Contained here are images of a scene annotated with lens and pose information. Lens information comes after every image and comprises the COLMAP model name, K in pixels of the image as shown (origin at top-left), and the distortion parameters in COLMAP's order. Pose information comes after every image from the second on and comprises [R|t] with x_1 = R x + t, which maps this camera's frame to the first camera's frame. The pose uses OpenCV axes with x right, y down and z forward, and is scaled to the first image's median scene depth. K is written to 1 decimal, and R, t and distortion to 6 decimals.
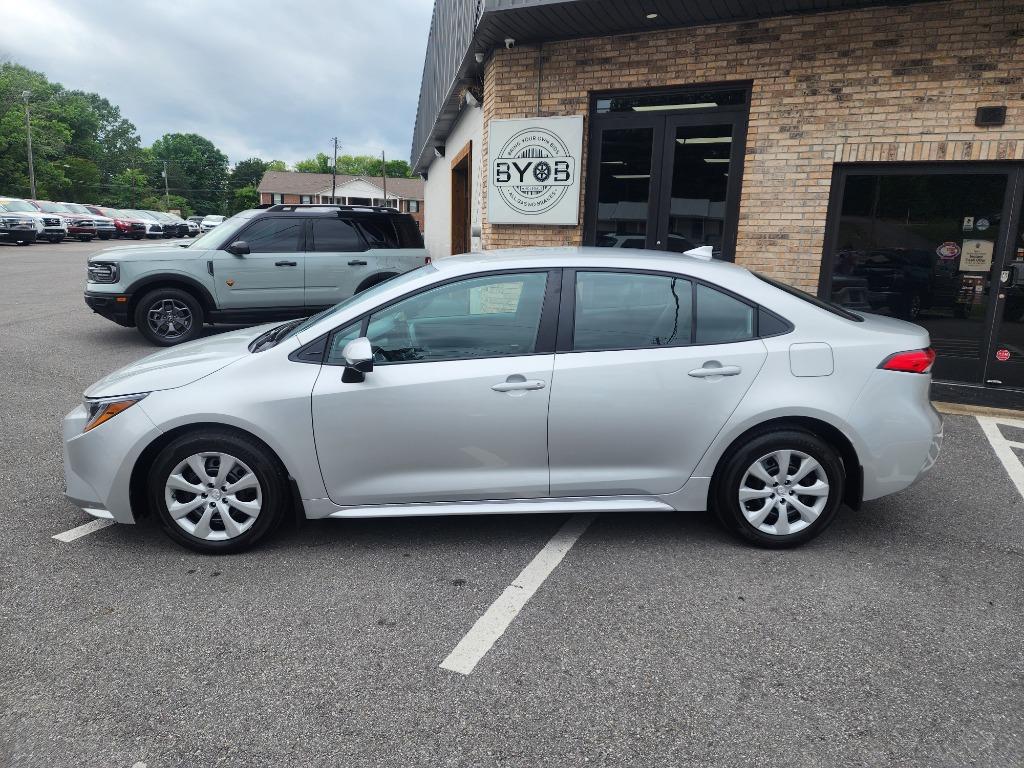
lens RADIAL K [[715.5, 0, 510.6], [0, 715.5, 396.6], [0, 0, 1]] dist [0.050249, -0.057960]
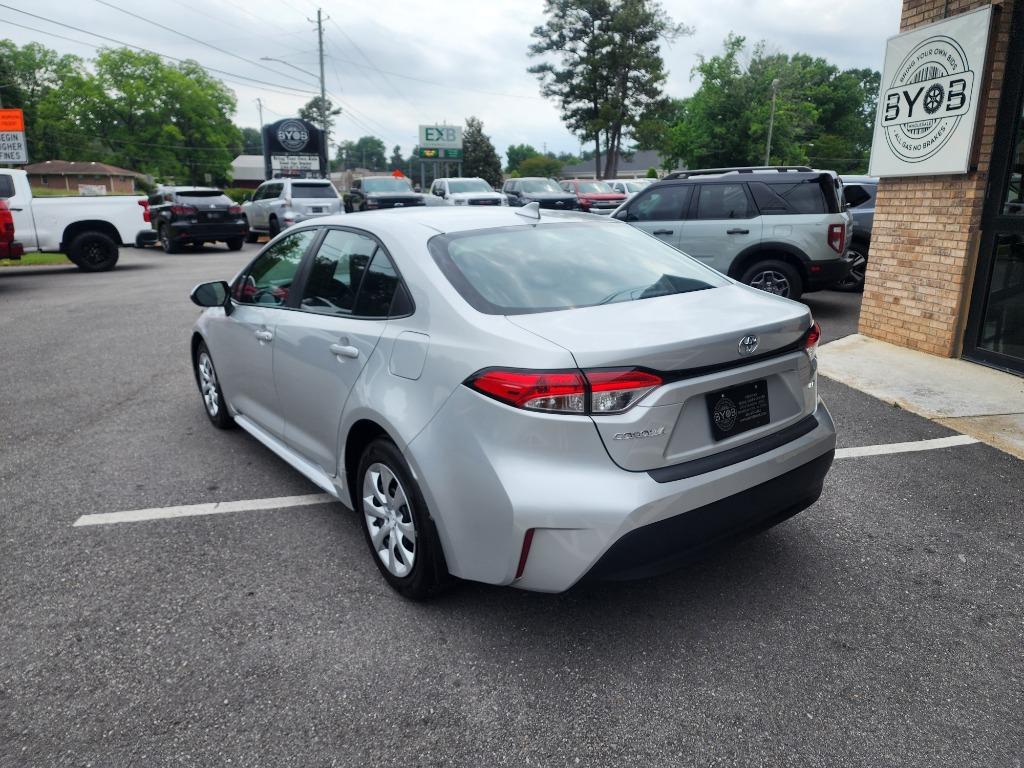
lens RADIAL K [[715.5, 0, 510.6], [0, 715.5, 396.6], [0, 0, 1]] dist [0.050249, -0.057960]
pose [[0.528798, 0.191841, -0.826783, 0.461282], [-0.163817, 0.978873, 0.122356, -0.048584], [0.832789, 0.070740, 0.549053, 0.292509]]
